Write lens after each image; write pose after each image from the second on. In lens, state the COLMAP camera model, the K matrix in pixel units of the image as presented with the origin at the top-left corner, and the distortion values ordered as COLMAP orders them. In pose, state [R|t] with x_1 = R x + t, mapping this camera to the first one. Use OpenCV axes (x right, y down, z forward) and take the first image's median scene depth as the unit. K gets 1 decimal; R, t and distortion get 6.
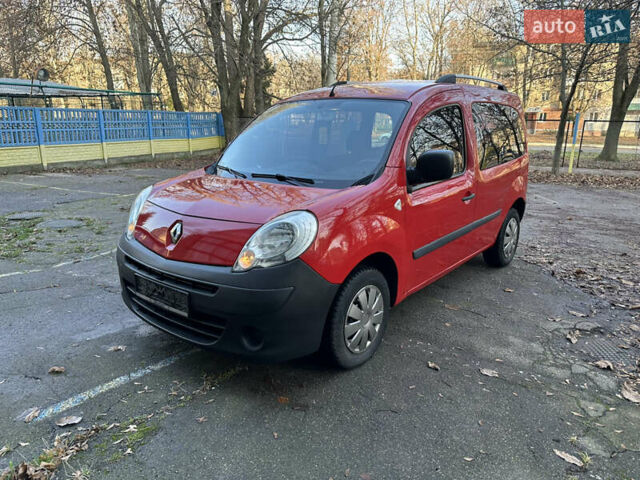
lens RADIAL K [[454.6, 0, 323.9], [0, 454.6, 241.0], [0, 0, 1]] dist [0.025810, -0.034862]
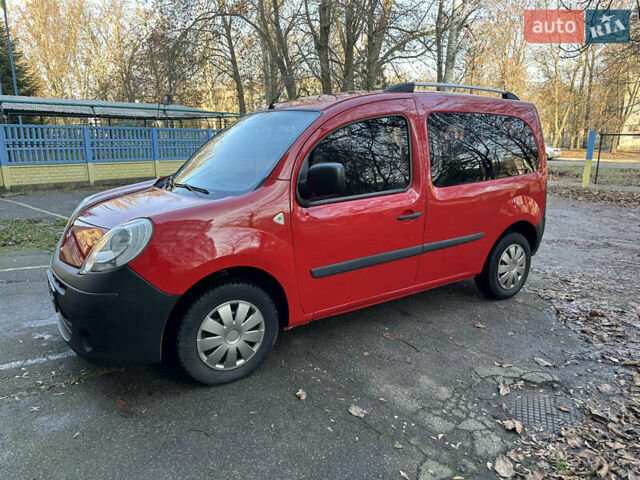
lens RADIAL K [[454.6, 0, 323.9], [0, 454.6, 241.0], [0, 0, 1]] dist [0.025810, -0.034862]
pose [[0.958014, 0.054937, -0.281410, 0.477796], [-0.065439, 0.997462, -0.028049, -0.011970], [0.279155, 0.045287, 0.959178, 0.104122]]
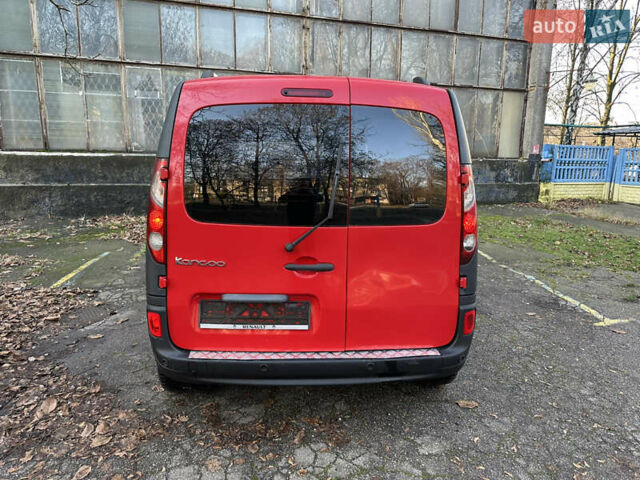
lens RADIAL K [[454.6, 0, 323.9], [0, 454.6, 241.0], [0, 0, 1]] dist [0.025810, -0.034862]
pose [[-0.736130, 0.102578, -0.669022, 1.003914], [-0.193362, 0.915383, 0.353109, -0.572413], [0.648632, 0.389298, -0.654006, 2.283234]]
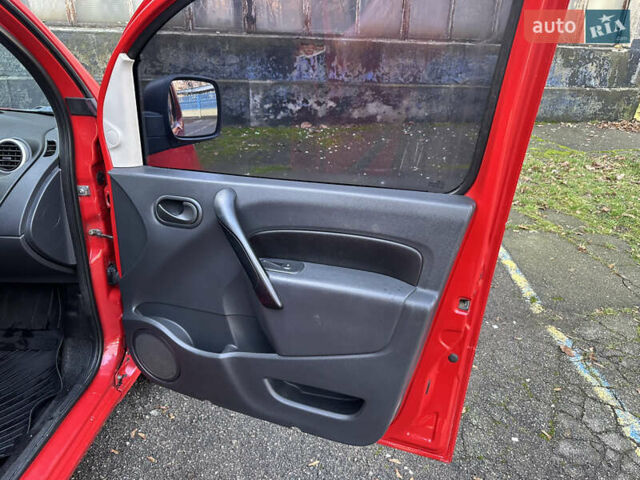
lens RADIAL K [[448.6, 0, 322.0], [0, 448.6, 237.8], [0, 0, 1]] dist [0.088960, -0.123177]
pose [[-0.807209, 0.203041, -0.554246, -0.164654], [-0.189578, 0.800051, 0.569191, -0.421866], [0.558994, 0.564529, -0.607316, 1.686992]]
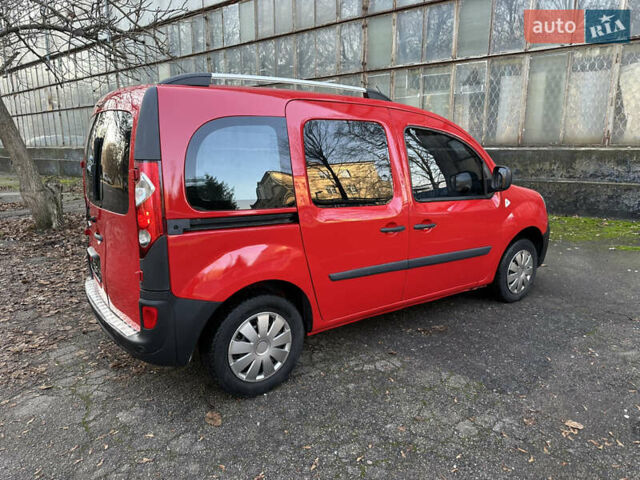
lens RADIAL K [[454.6, 0, 323.9], [0, 454.6, 241.0], [0, 0, 1]] dist [0.025810, -0.034862]
pose [[-0.966240, -0.061506, 0.250194, -0.125393], [0.057163, 0.895707, 0.440954, -0.661992], [-0.251221, 0.440369, -0.861953, 2.523497]]
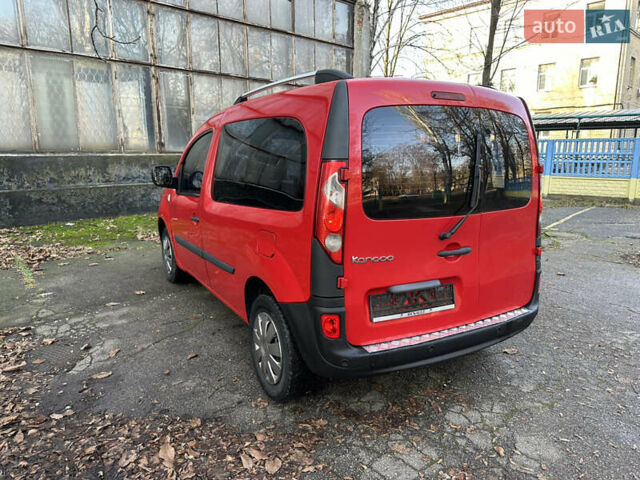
lens RADIAL K [[454.6, 0, 323.9], [0, 454.6, 241.0], [0, 0, 1]] dist [0.025810, -0.034862]
pose [[-0.356992, 0.168934, -0.918705, 1.361197], [-0.237931, 0.934626, 0.264317, -0.456227], [0.903297, 0.312948, -0.293459, 1.846579]]
